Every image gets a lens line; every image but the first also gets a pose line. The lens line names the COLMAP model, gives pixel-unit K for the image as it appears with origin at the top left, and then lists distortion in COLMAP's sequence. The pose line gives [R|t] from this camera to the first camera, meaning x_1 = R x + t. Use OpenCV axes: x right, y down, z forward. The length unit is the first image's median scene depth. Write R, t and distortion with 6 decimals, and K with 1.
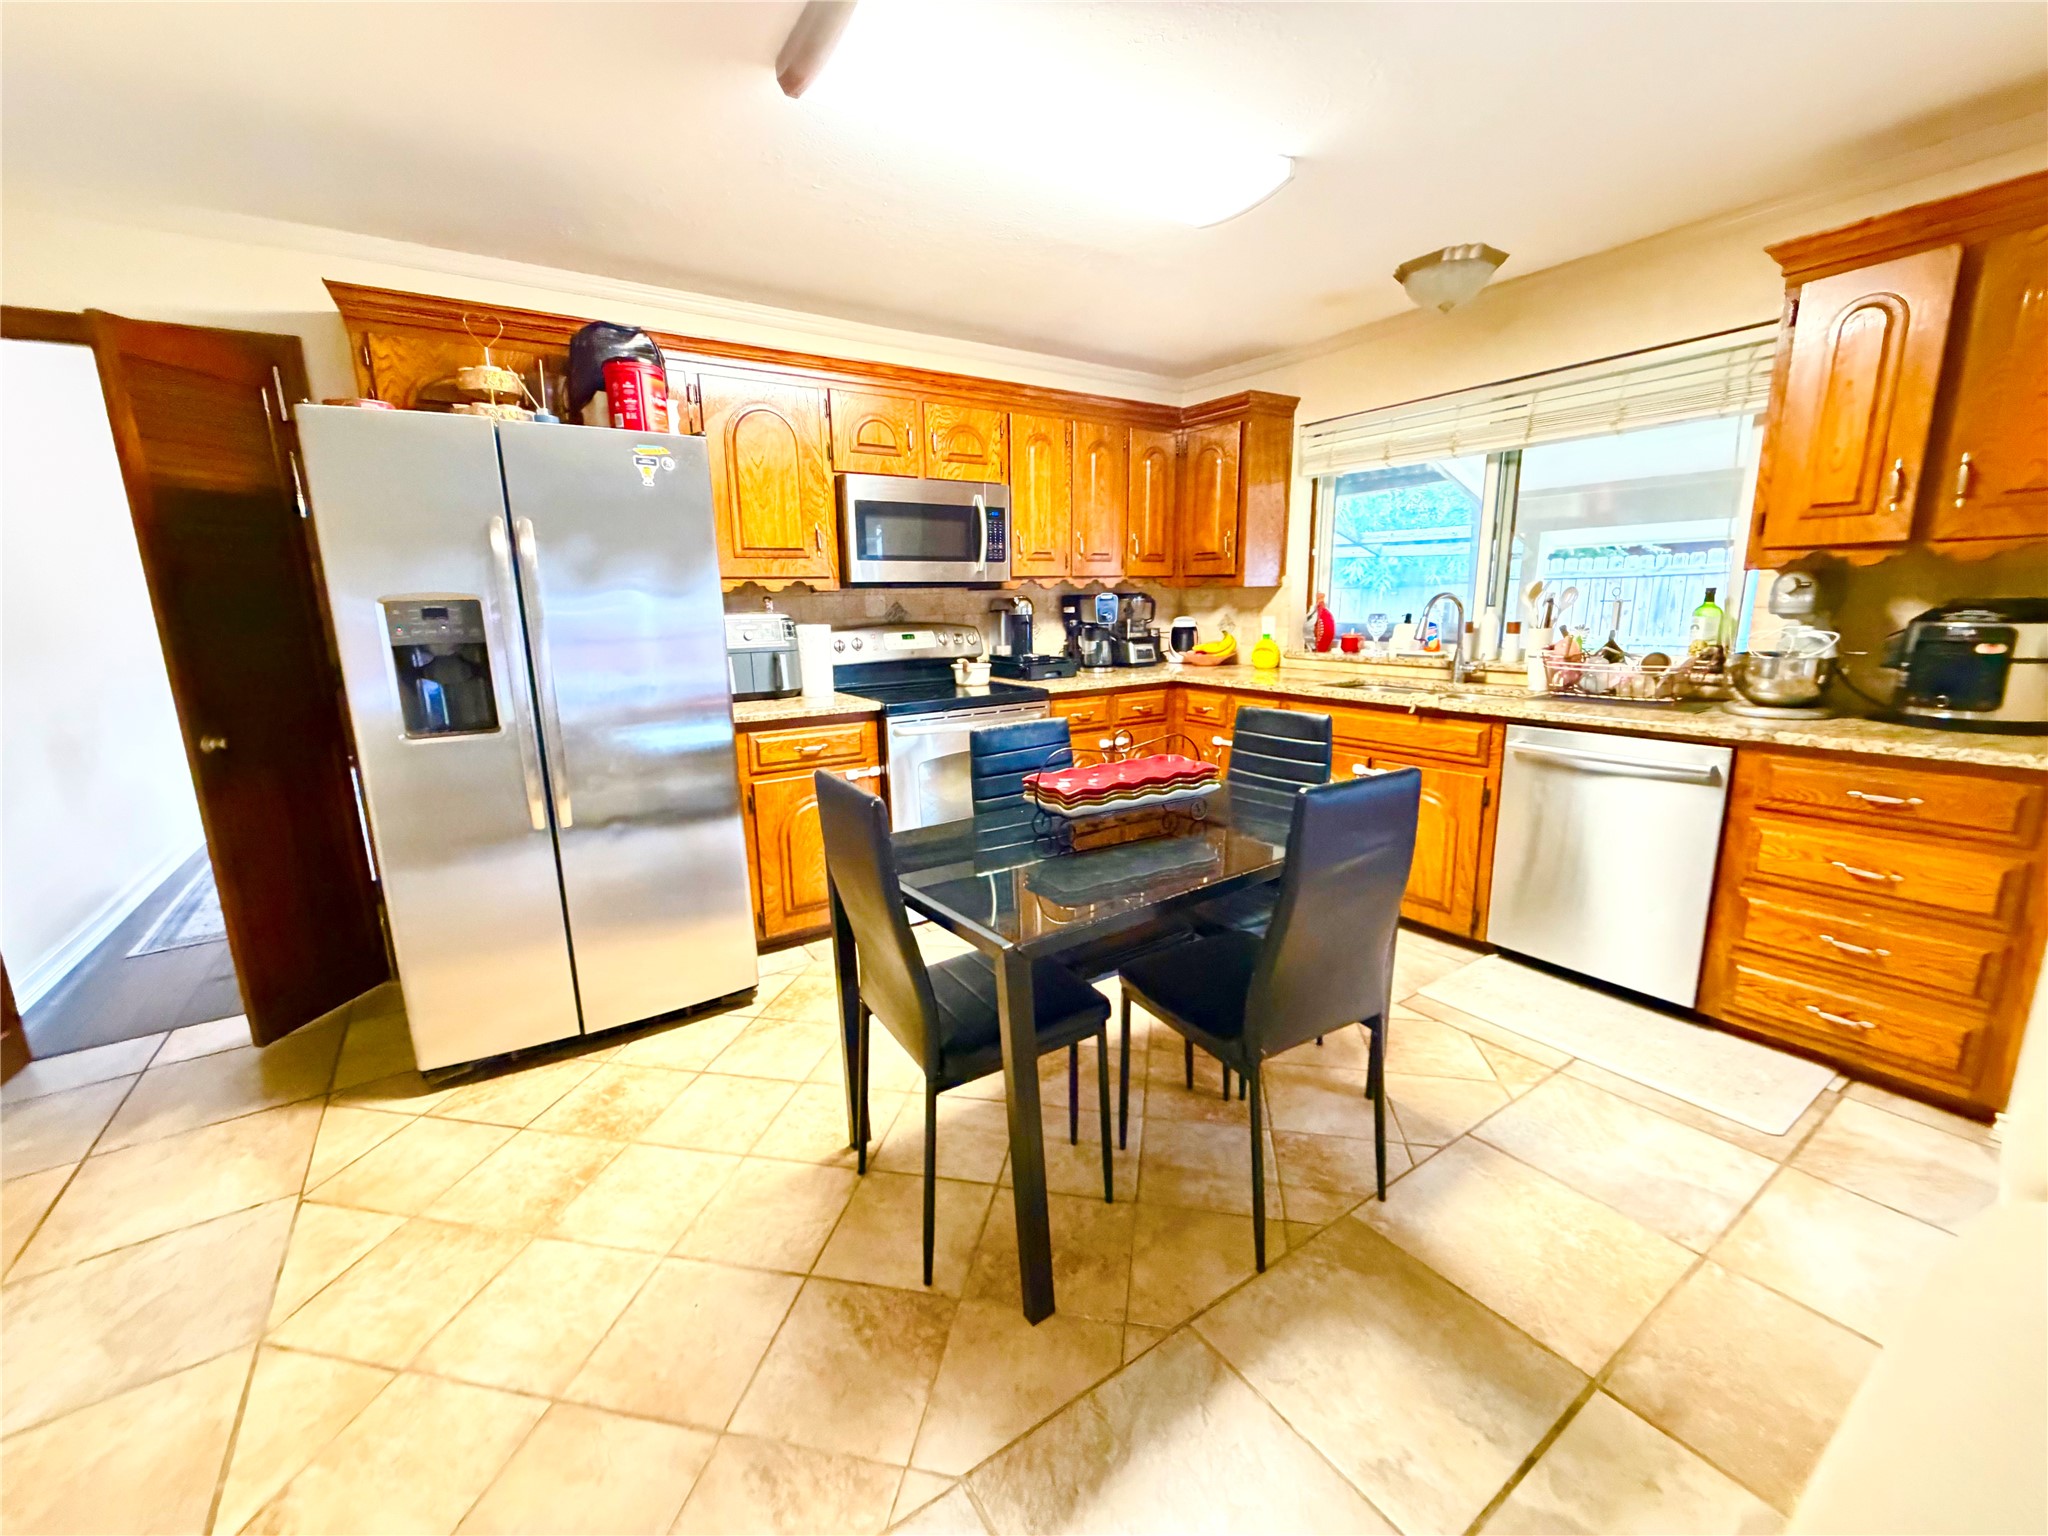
lens RADIAL K [[816.3, 0, 1017.6], [0, 816.3, 764.7], [0, 0, 1]] dist [0.004586, 0.000195]
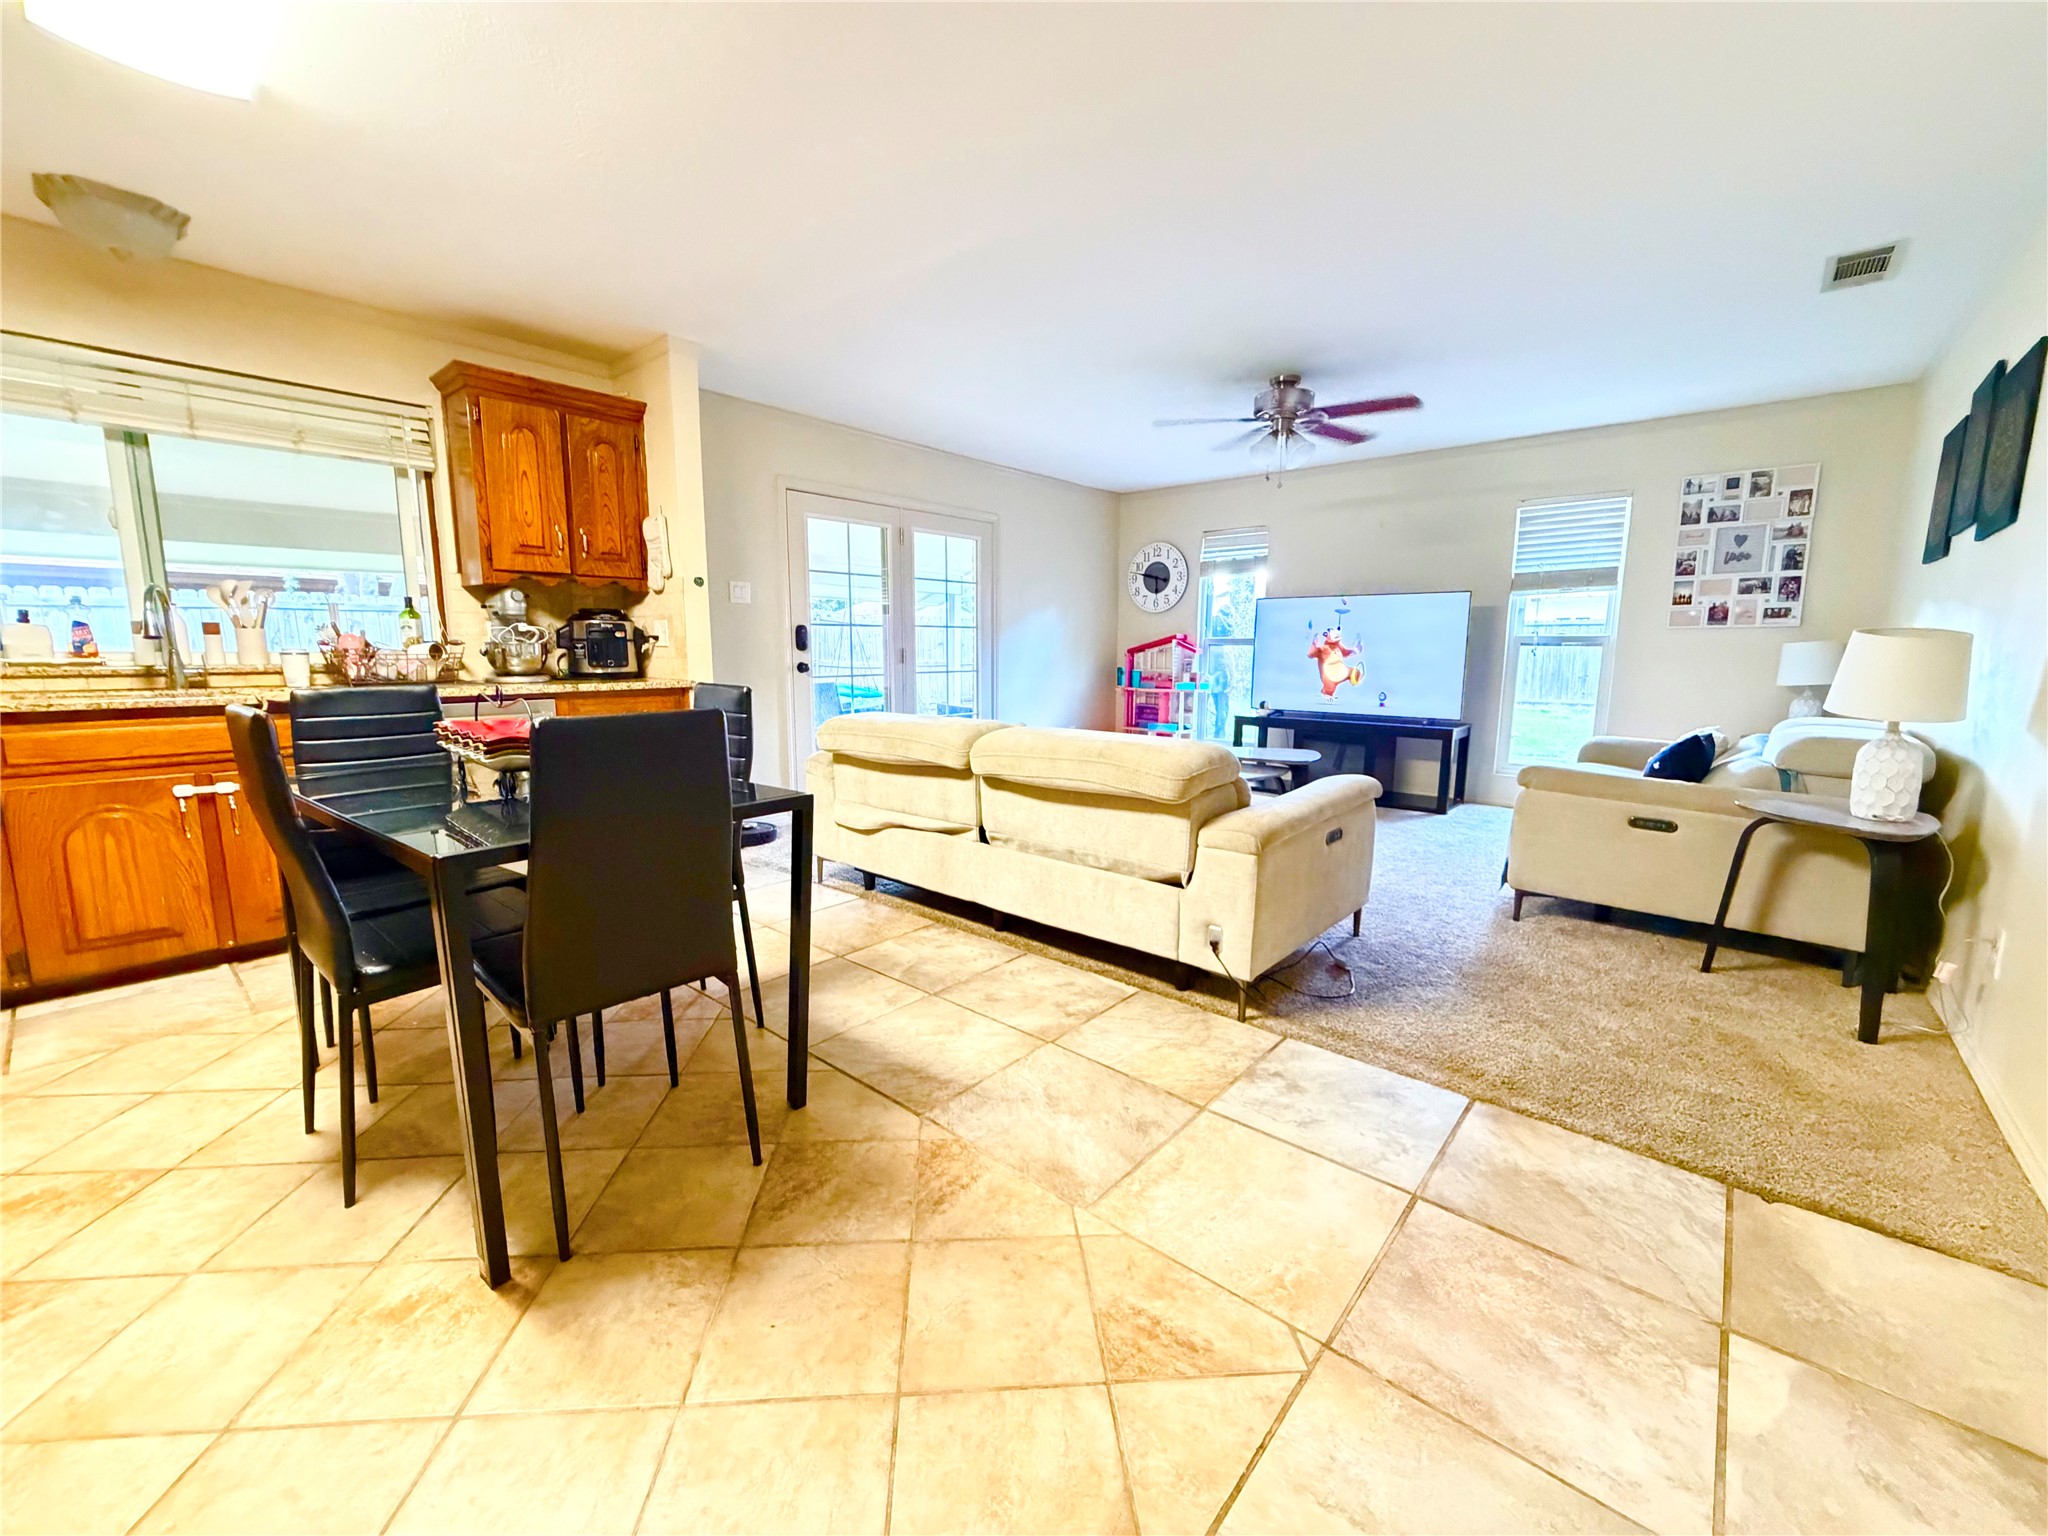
lens RADIAL K [[816.3, 0, 1024.1], [0, 816.3, 759.3], [0, 0, 1]] dist [0.004586, 0.000195]
pose [[-0.270296, -0.119154, 0.955376, -0.864921], [0.193848, 0.965255, 0.175230, -0.009824], [-0.943061, 0.232562, -0.237806, 0.585276]]
